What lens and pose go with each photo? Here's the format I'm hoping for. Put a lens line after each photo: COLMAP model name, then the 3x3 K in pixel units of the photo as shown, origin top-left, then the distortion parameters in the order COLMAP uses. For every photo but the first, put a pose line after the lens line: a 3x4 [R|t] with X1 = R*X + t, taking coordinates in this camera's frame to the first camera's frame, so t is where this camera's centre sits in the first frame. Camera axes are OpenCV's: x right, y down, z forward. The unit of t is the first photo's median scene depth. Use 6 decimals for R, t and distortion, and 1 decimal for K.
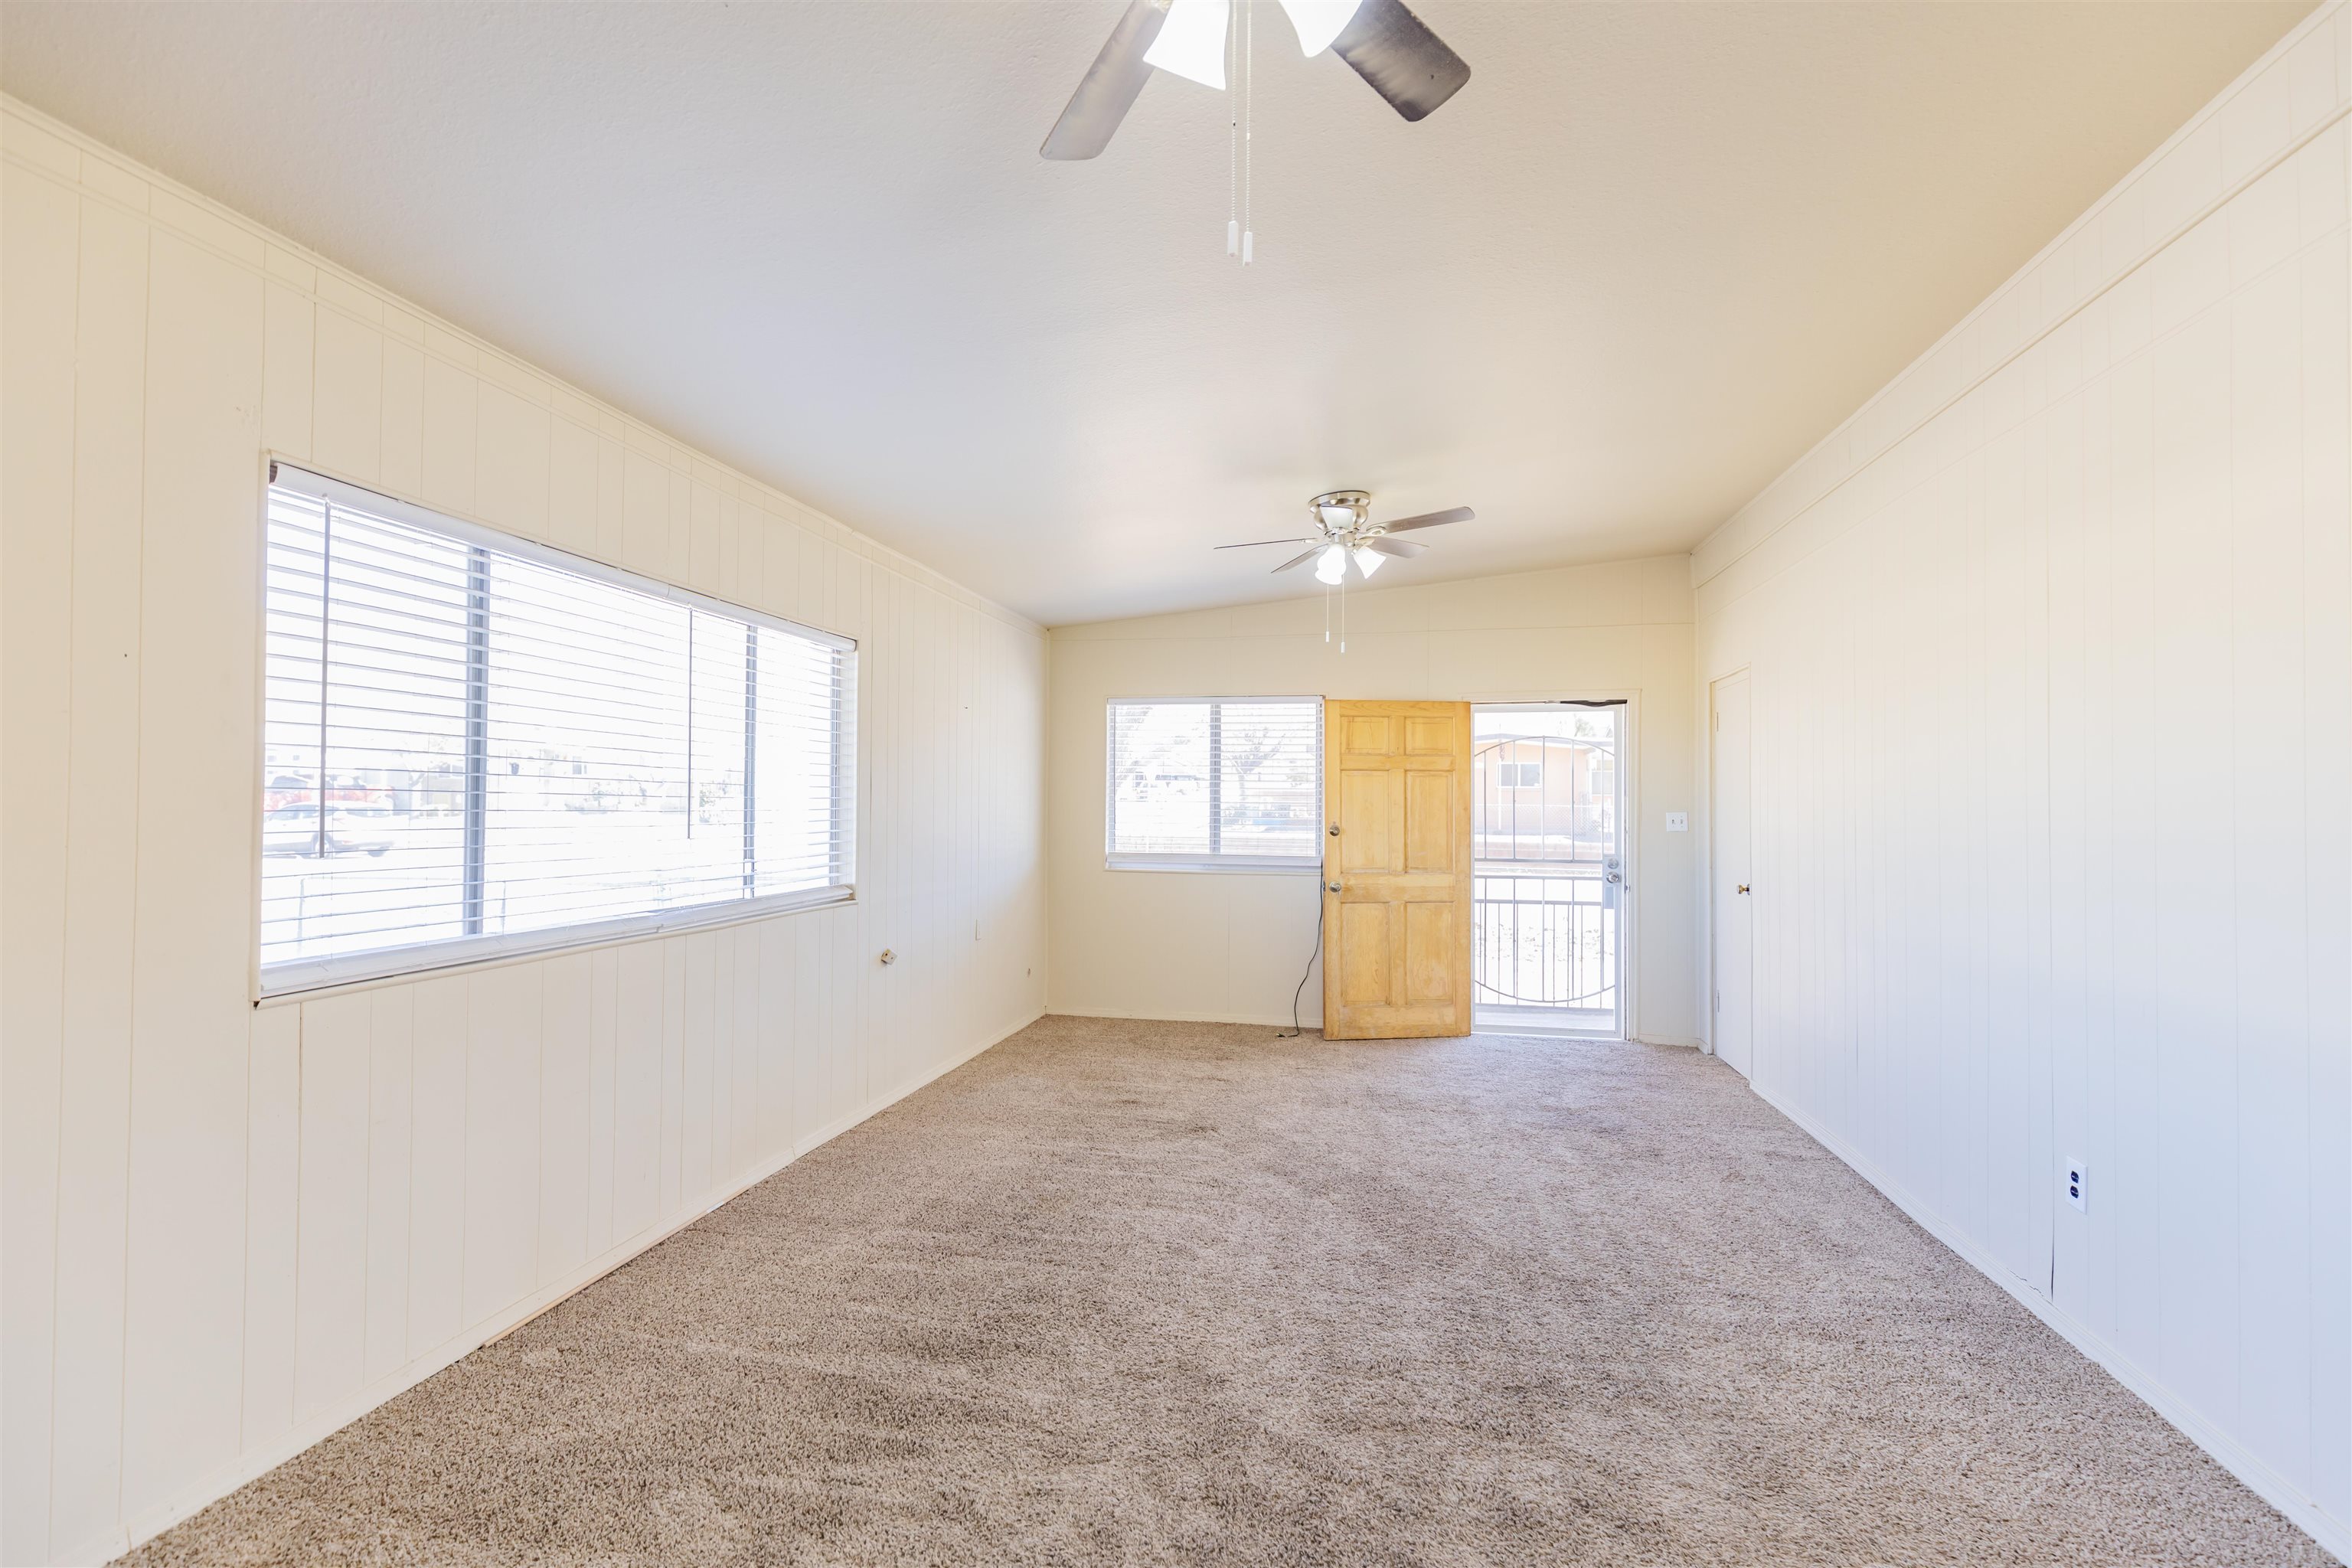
lens RADIAL K [[1060.8, 0, 1189.7], [0, 1060.8, 791.0], [0, 0, 1]] dist [0.008615, -0.000220]
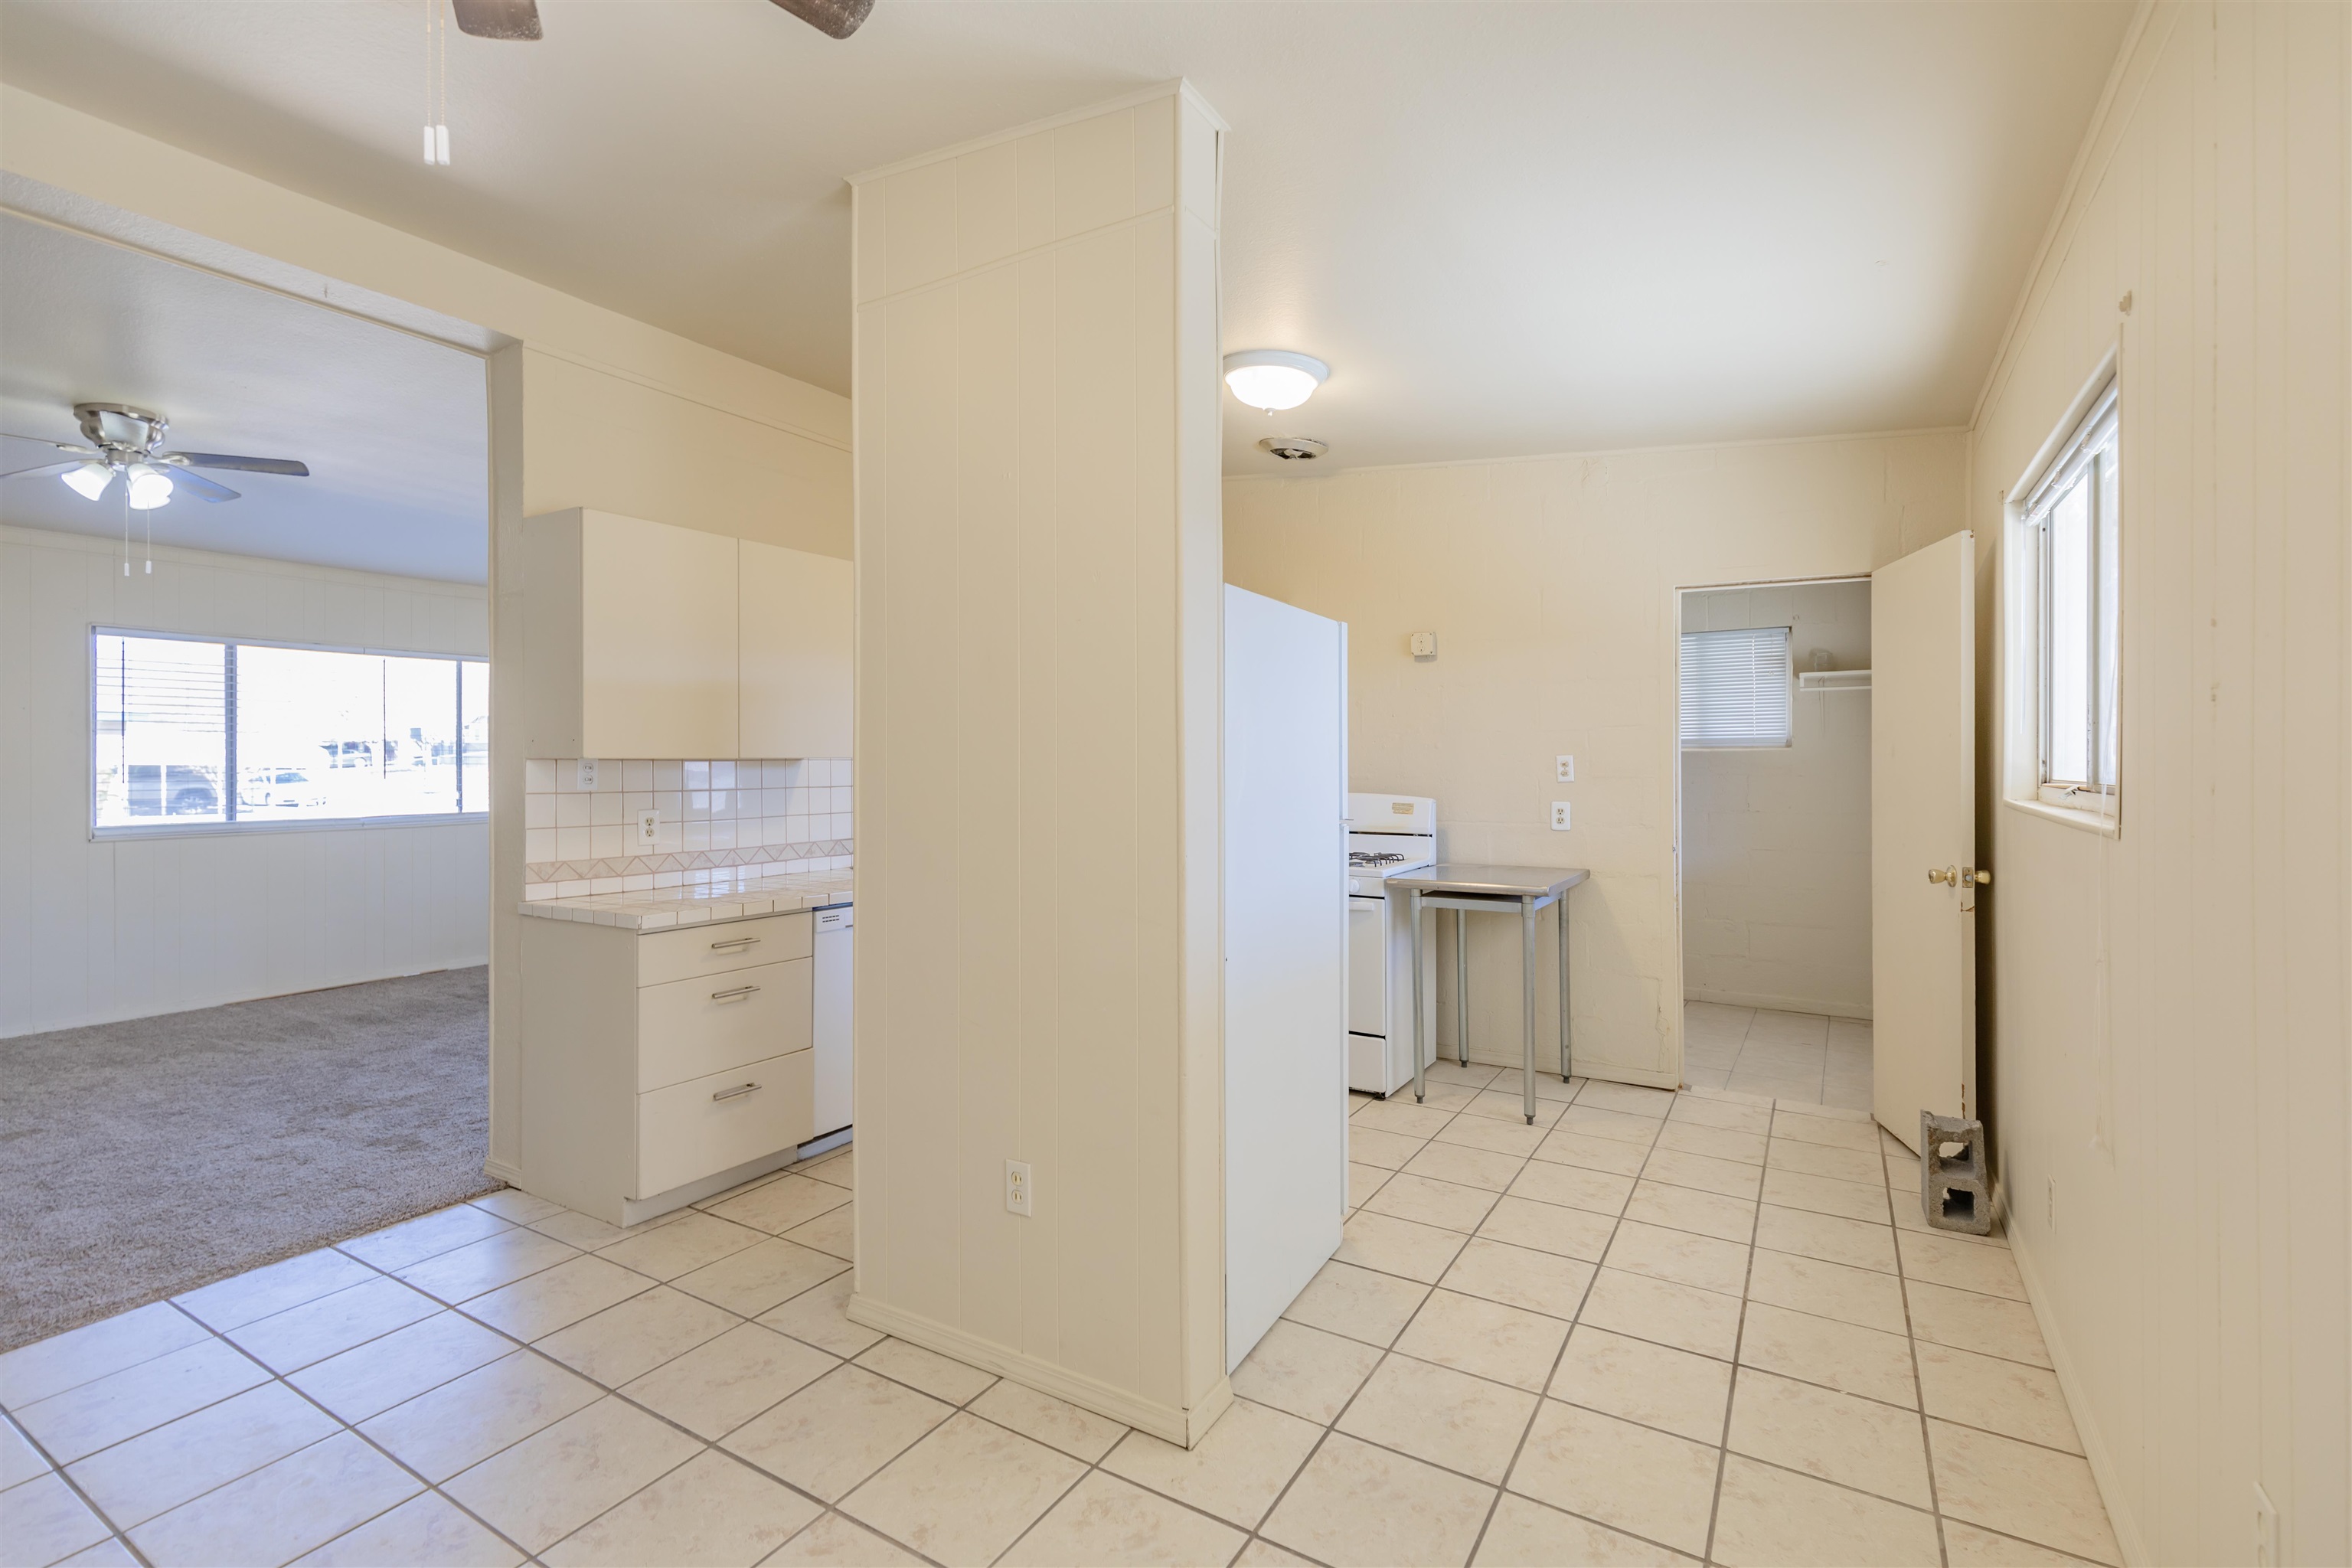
lens RADIAL K [[1067.5, 0, 1199.2], [0, 1067.5, 755.9], [0, 0, 1]] dist [-0.001890, -0.000702]
pose [[0.947026, -0.010074, -0.320999, 1.178762], [0.013017, 0.999891, 0.007025, 0.007175], [0.320893, -0.010831, 0.947053, -0.266935]]
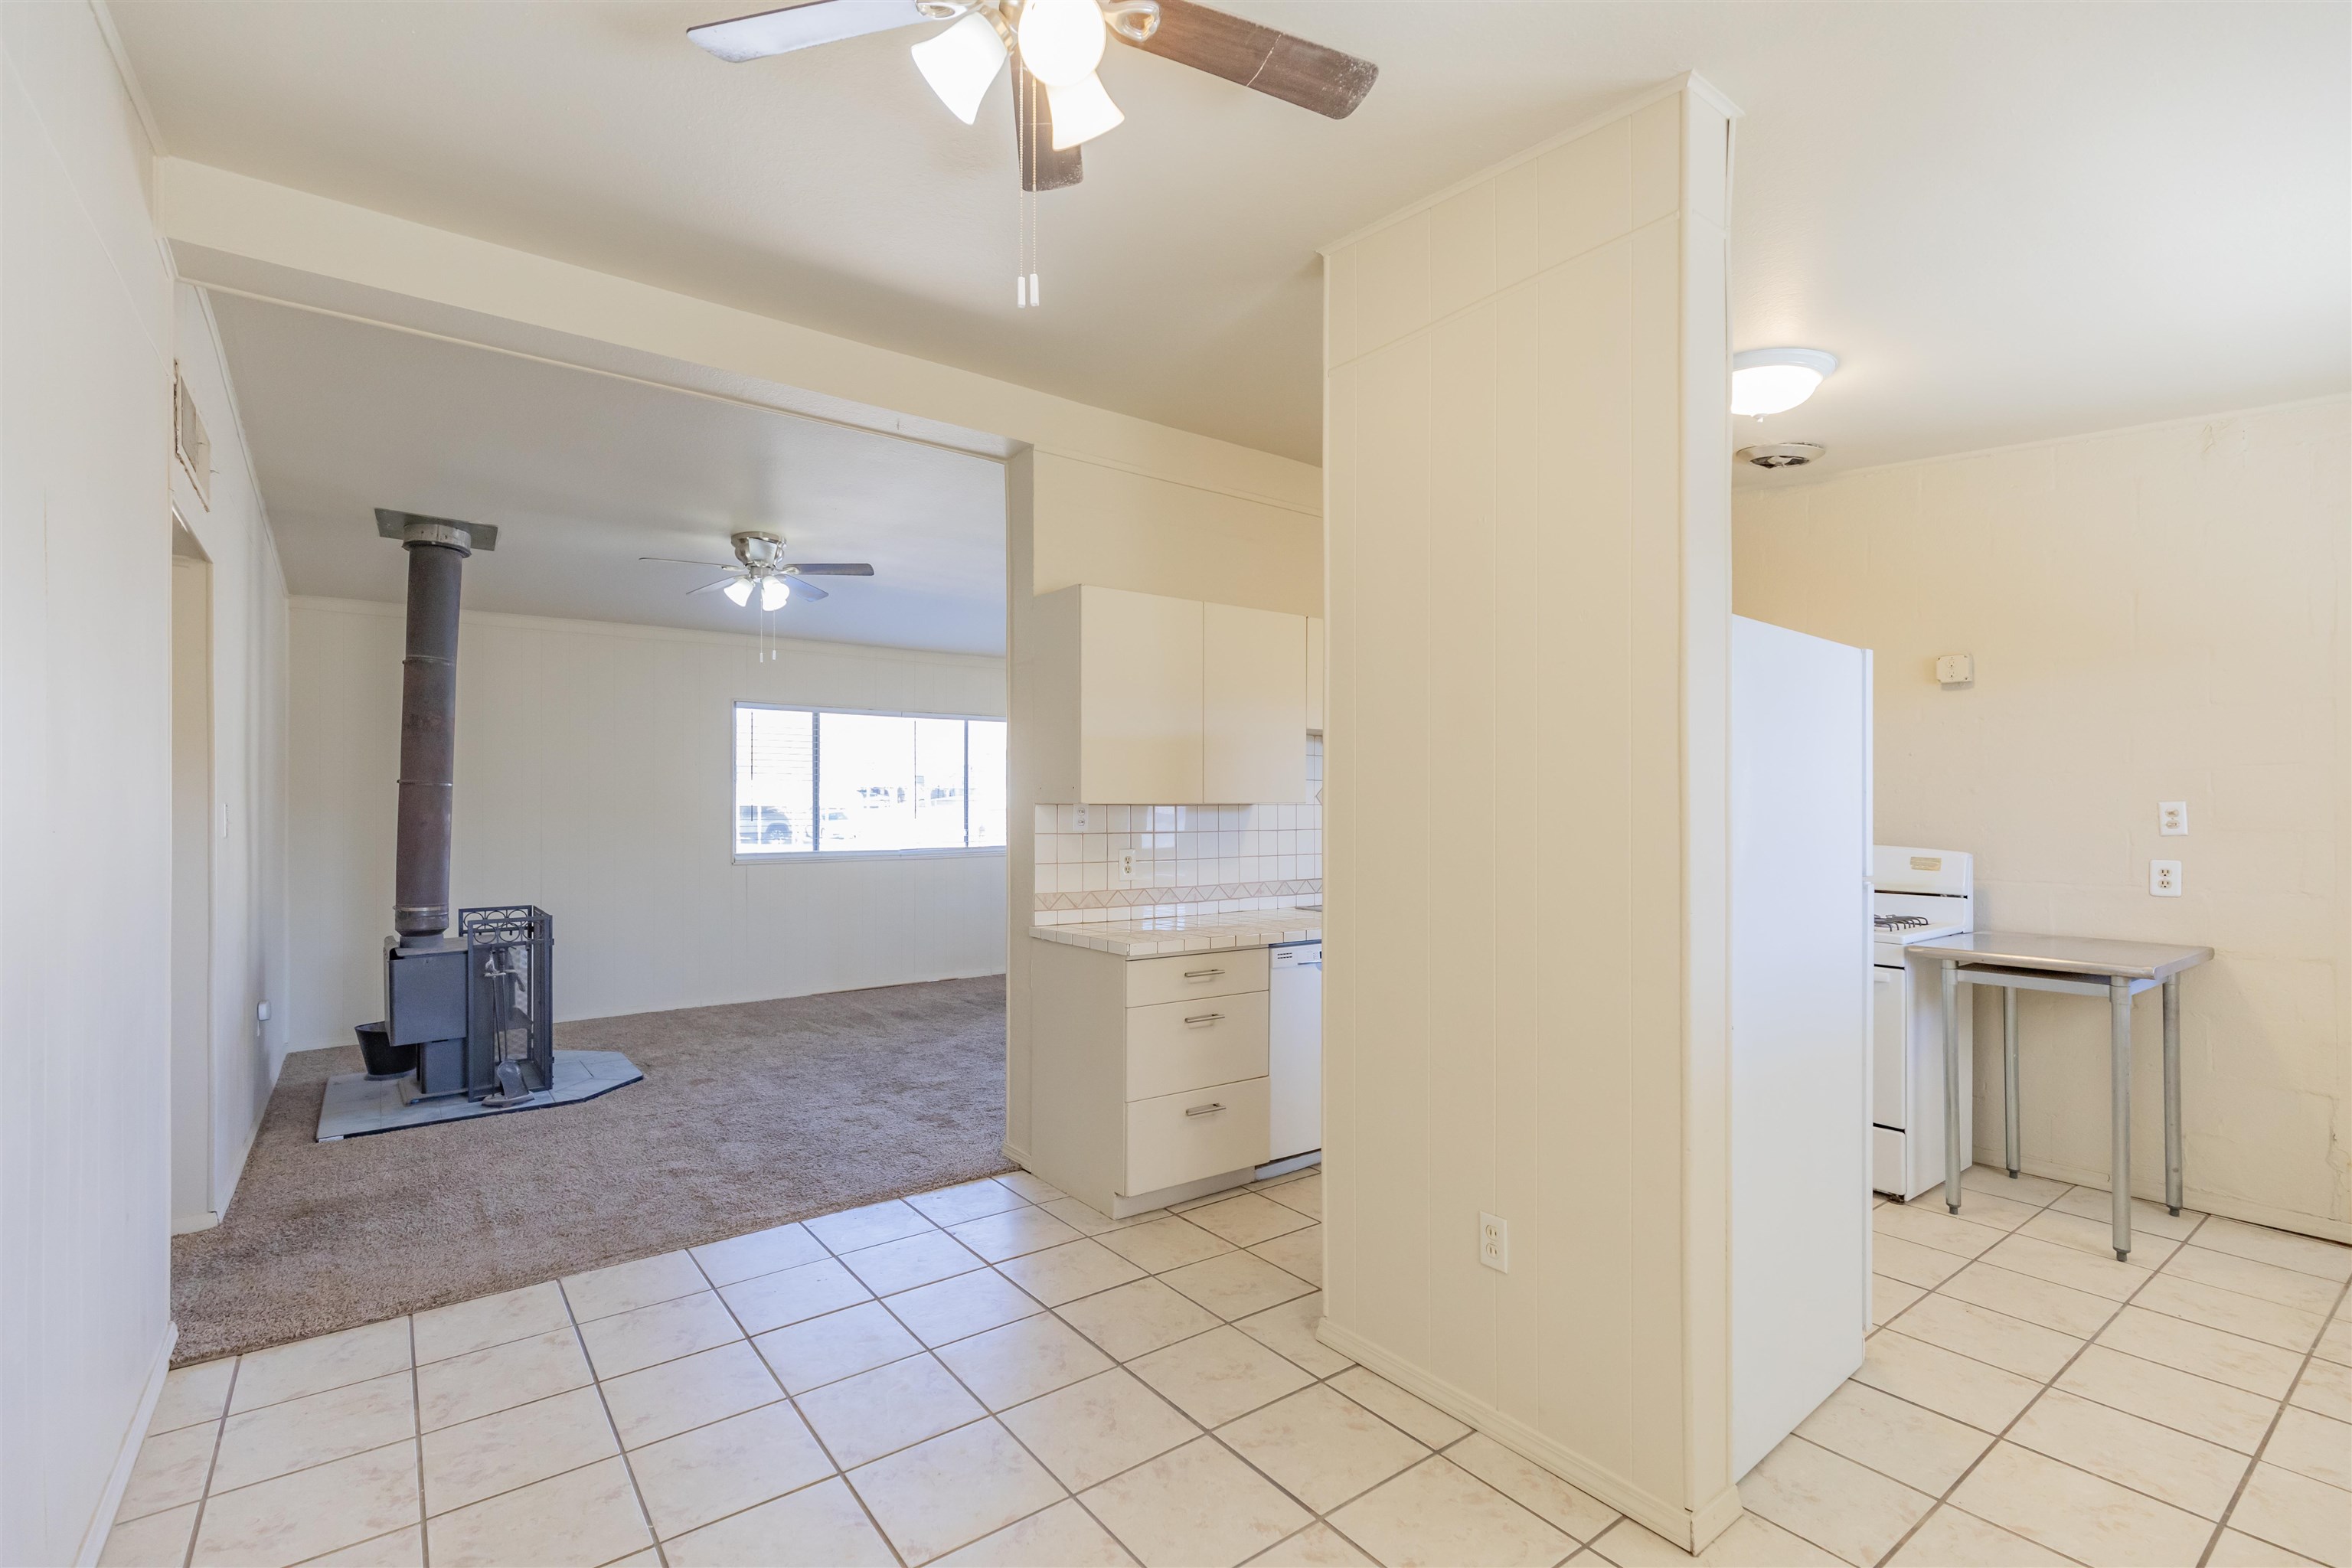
lens RADIAL K [[1064.8, 0, 1176.5], [0, 1064.8, 800.6], [0, 0, 1]] dist [-0.002648, -0.000628]
pose [[0.750216, -0.008316, -0.661140, 1.152966], [0.014204, 0.999893, 0.003541, 0.004455], [0.661040, -0.012047, 0.750254, -0.285428]]
